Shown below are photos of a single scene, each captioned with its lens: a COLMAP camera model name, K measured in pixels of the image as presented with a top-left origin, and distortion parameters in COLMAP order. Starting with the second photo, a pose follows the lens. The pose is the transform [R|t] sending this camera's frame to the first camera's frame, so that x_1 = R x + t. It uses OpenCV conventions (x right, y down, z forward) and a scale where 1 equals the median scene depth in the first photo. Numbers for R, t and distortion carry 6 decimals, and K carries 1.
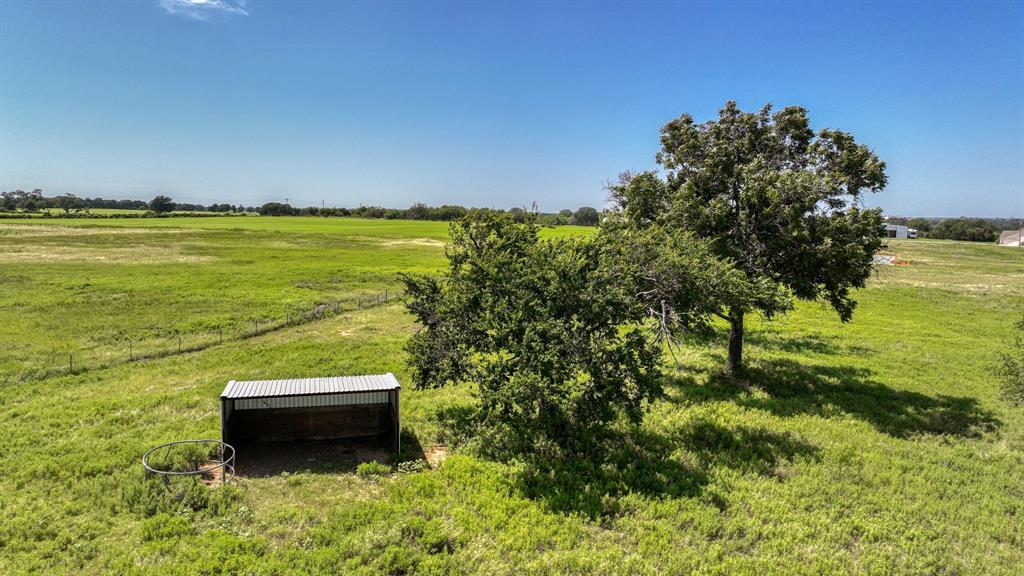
lens RADIAL K [[723.6, 0, 509.1], [0, 723.6, 290.1], [0, 0, 1]] dist [-0.010077, 0.027886]
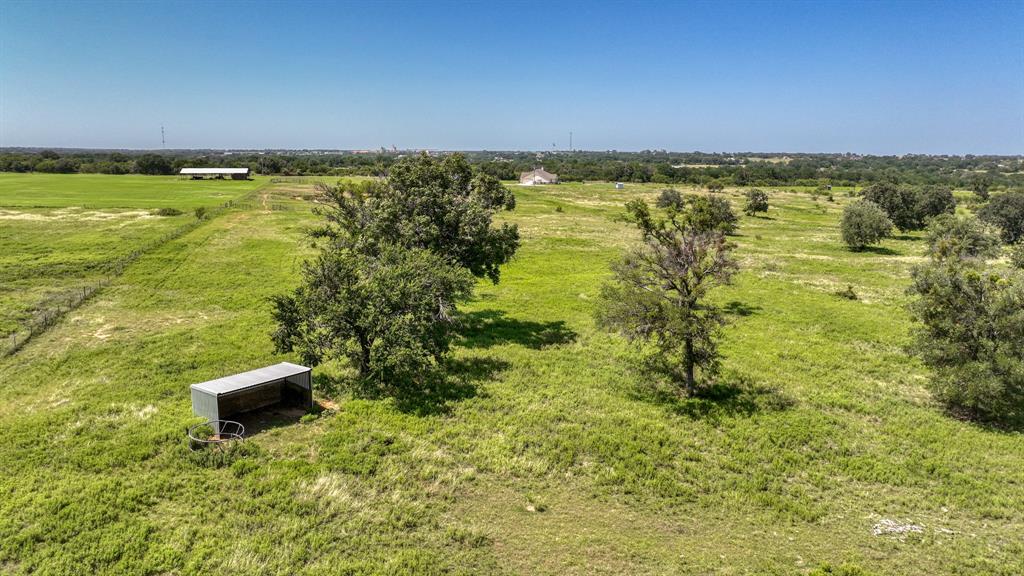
lens RADIAL K [[723.6, 0, 509.1], [0, 723.6, 290.1], [0, 0, 1]] dist [-0.010077, 0.027886]
pose [[0.828653, -0.116307, 0.547547, -0.525050], [0.066417, 0.991695, 0.110135, -0.158880], [-0.555809, -0.054897, 0.829496, -0.504314]]
